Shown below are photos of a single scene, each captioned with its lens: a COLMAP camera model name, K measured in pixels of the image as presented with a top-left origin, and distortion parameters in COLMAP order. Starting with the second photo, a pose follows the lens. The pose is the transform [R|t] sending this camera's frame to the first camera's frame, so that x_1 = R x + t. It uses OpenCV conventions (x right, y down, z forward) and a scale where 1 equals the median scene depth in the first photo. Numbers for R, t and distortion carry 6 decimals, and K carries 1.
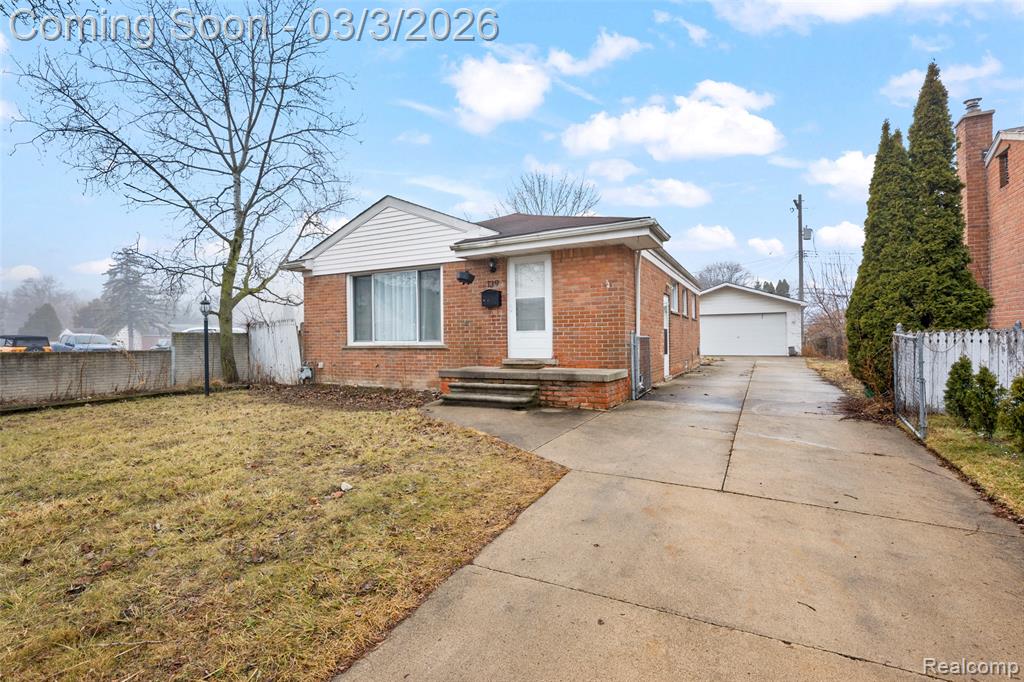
lens RADIAL K [[483.5, 0, 511.1], [0, 483.5, 337.1], [0, 0, 1]] dist [-0.001622, -0.000386]
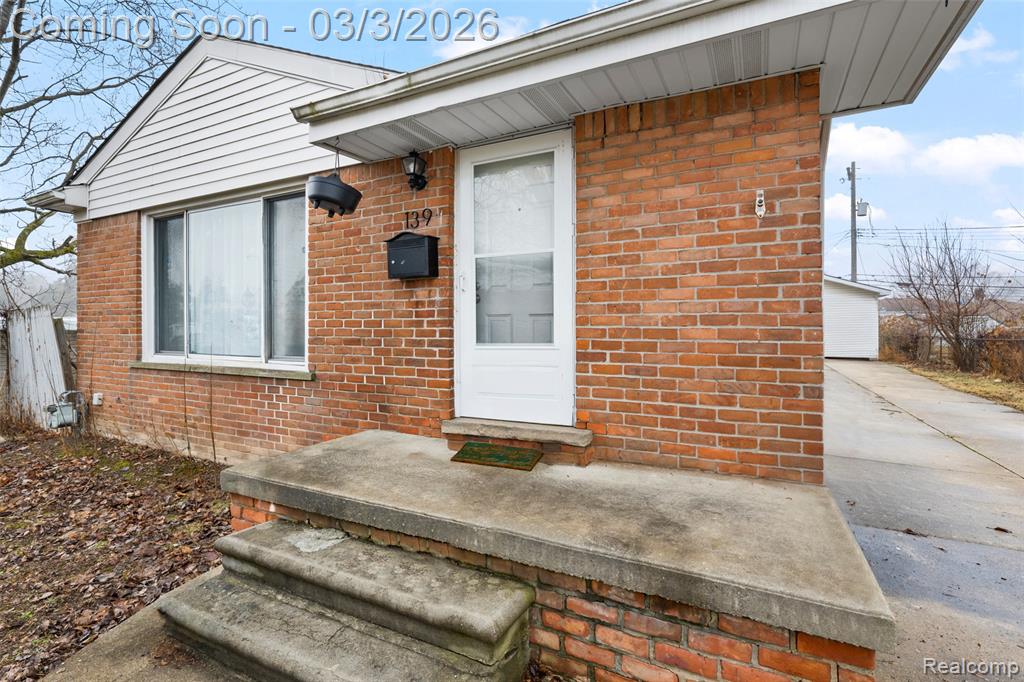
lens RADIAL K [[487.2, 0, 514.0], [0, 487.2, 325.2], [0, 0, 1]] dist [-0.001639, -0.000202]
pose [[0.999924, 0.010243, 0.006821, 0.037523], [-0.010242, 0.999948, -0.000238, -0.027445], [-0.006823, 0.000168, 0.999977, 0.623729]]
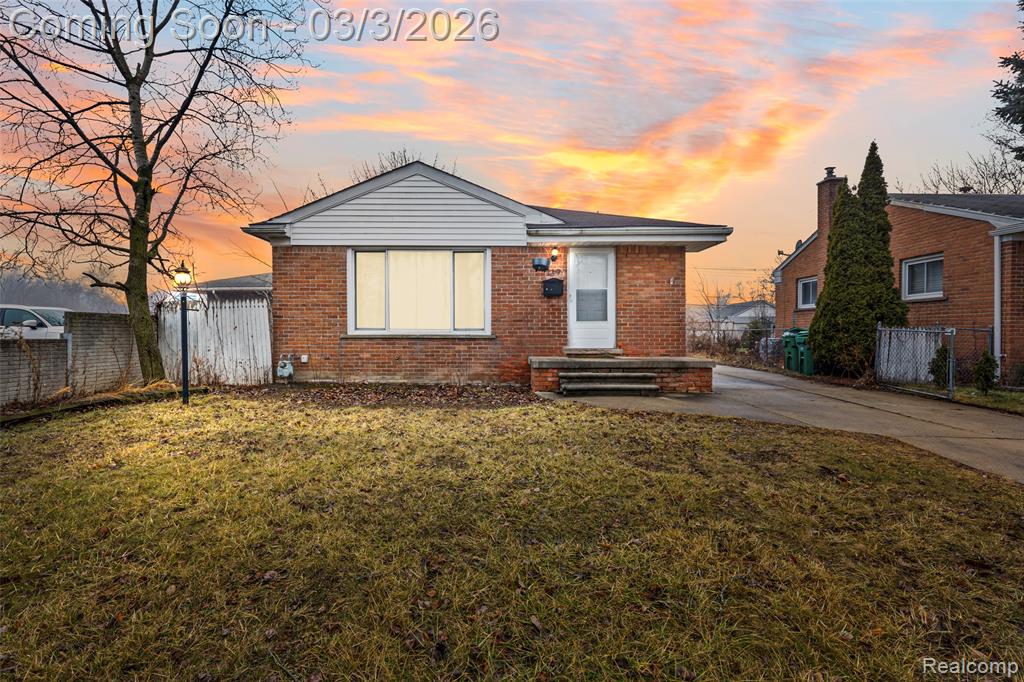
lens RADIAL K [[478.2, 0, 512.0], [0, 478.2, 341.0], [0, 0, 1]] dist [0.000709, 0.000120]
pose [[0.882631, 0.002546, 0.470060, -0.580336], [-0.013564, 0.999707, 0.020054, 0.010655], [-0.469871, -0.024076, 0.882406, 0.178889]]
